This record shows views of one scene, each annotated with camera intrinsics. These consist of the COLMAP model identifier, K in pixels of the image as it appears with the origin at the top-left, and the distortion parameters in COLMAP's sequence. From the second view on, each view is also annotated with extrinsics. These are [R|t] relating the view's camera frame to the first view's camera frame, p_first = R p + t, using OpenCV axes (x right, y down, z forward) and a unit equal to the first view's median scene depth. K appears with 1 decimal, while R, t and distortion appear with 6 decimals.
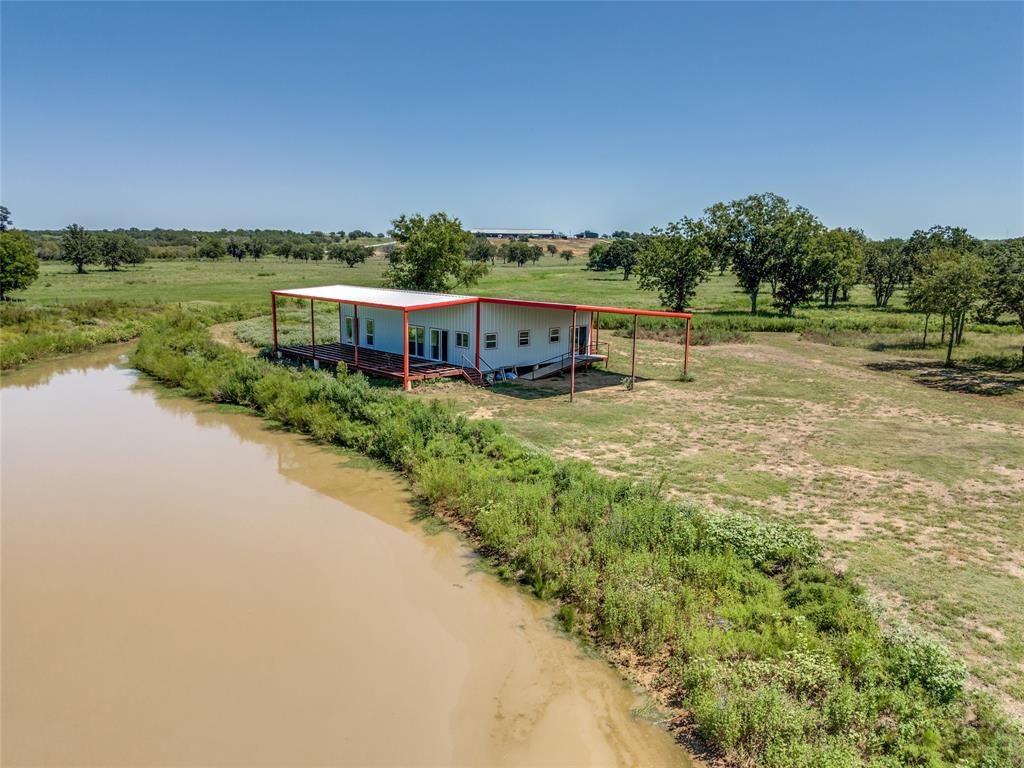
lens RADIAL K [[788.0, 0, 512.0], [0, 788.0, 384.0], [0, 0, 1]] dist [0.007633, 0.002396]
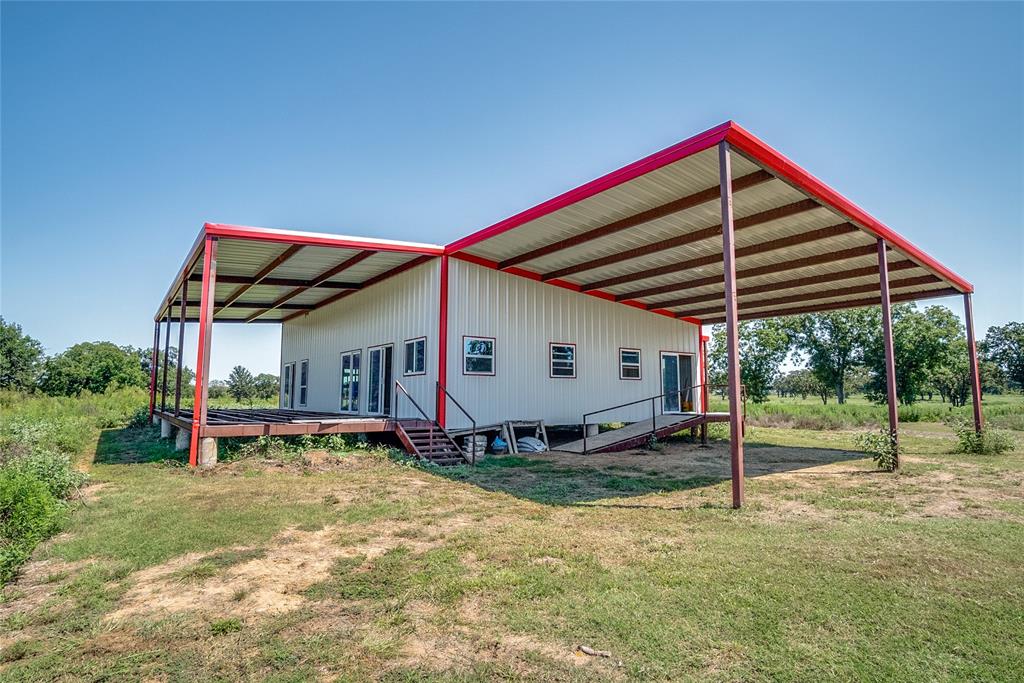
lens RADIAL K [[567.7, 0, 512.0], [0, 567.7, 341.5], [0, 0, 1]] dist [-0.058466, 0.031362]
pose [[0.993194, -0.022353, -0.114306, 0.023712], [-0.009013, 0.963717, -0.266774, 0.016686], [0.116122, 0.265989, 0.956956, 0.692654]]
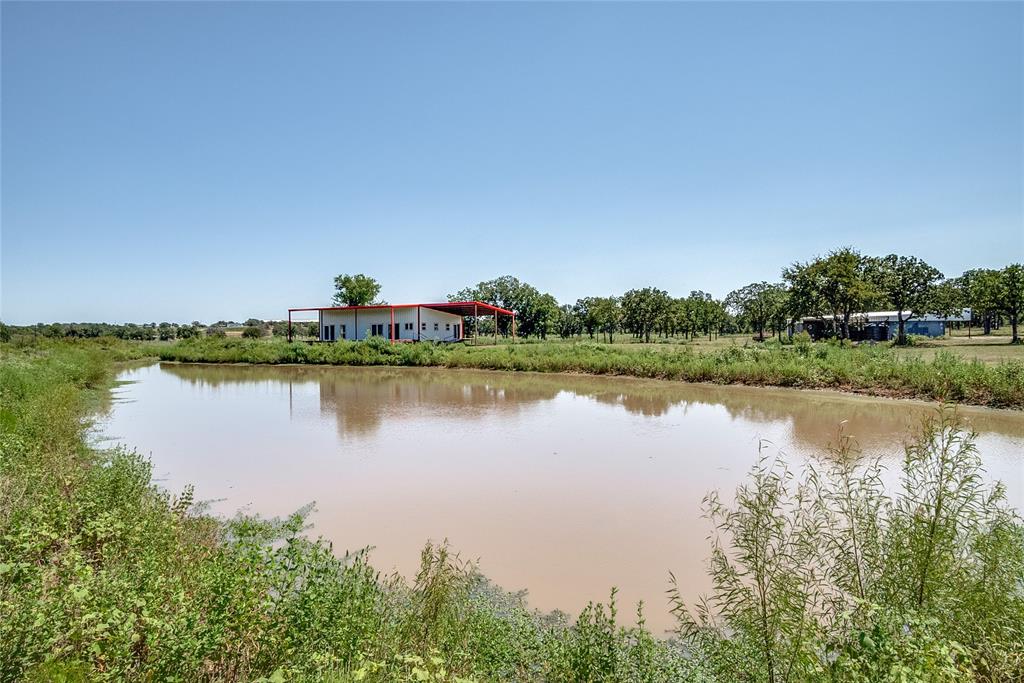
lens RADIAL K [[567.7, 0, 512.0], [0, 567.7, 341.5], [0, 0, 1]] dist [-0.058466, 0.031362]
pose [[0.924487, -0.026143, 0.380317, -0.356162], [0.087211, 0.985692, -0.144238, 0.203230], [-0.371105, 0.166514, 0.913539, -0.377723]]
